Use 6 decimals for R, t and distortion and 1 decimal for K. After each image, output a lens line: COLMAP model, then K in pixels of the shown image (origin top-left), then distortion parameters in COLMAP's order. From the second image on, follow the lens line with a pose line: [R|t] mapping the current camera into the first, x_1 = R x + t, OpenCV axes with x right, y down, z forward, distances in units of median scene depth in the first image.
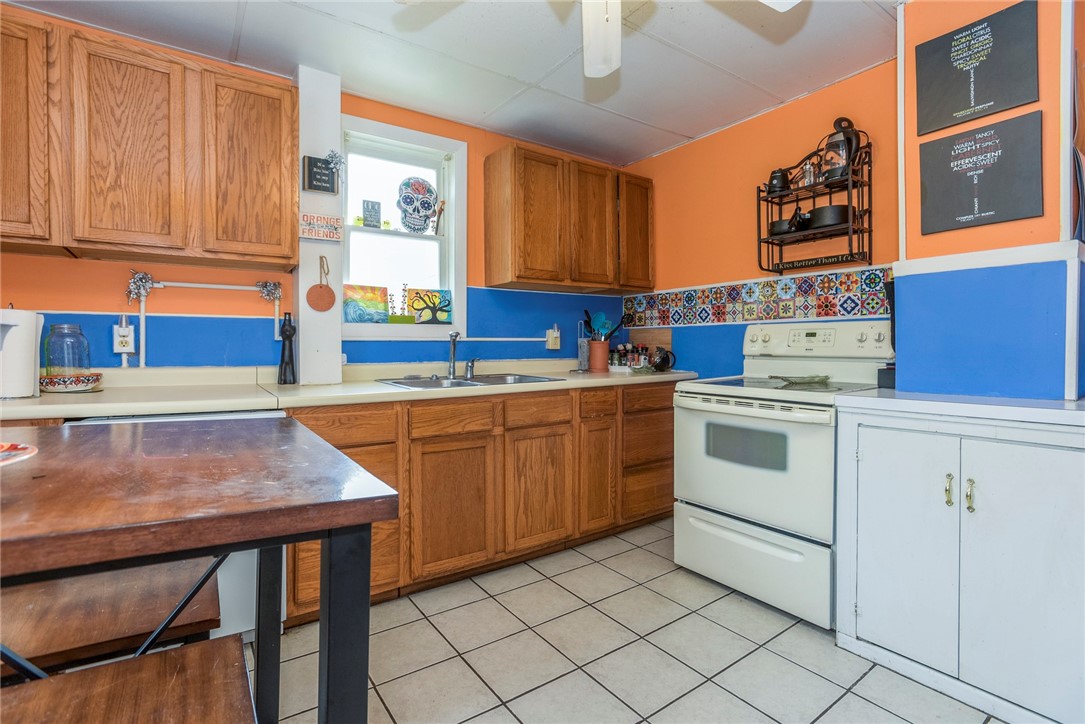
lens RADIAL K [[533.8, 0, 539.4], [0, 533.8, 352.5], [0, 0, 1]] dist [-0.000612, -0.000412]
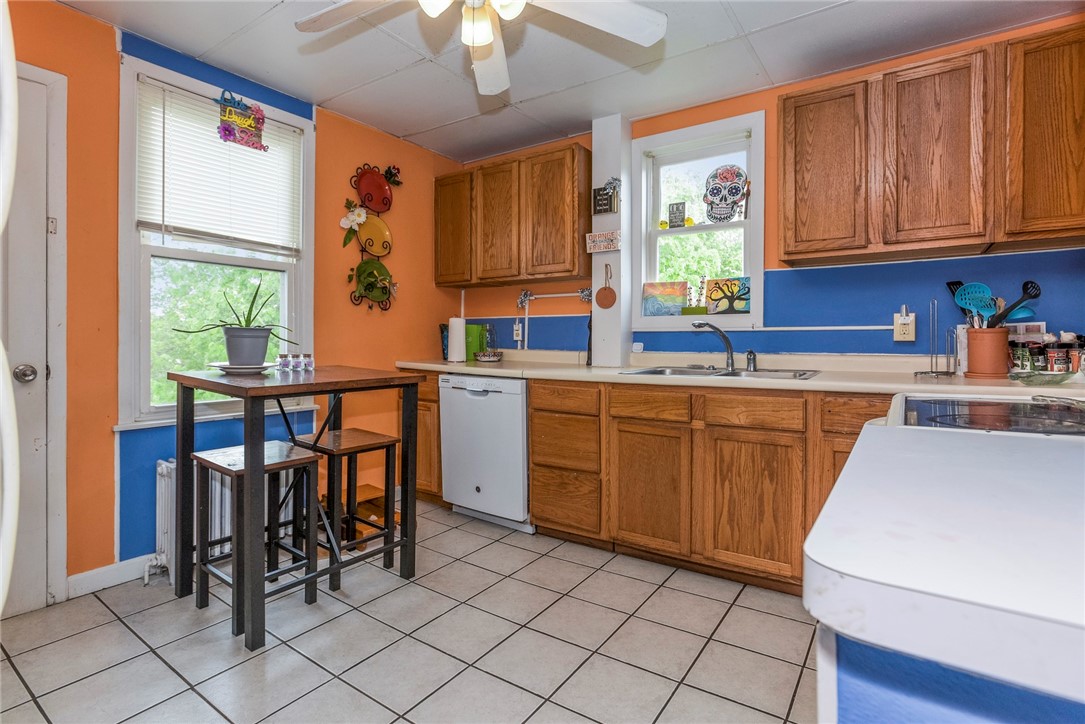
lens RADIAL K [[533.8, 0, 531.6], [0, 533.8, 354.4], [0, 0, 1]] dist [-0.000612, -0.000412]
pose [[0.358927, 0.028553, -0.932929, 0.610637], [-0.015228, 0.999578, 0.024734, 0.001995], [0.933242, 0.005329, 0.359210, 0.334906]]
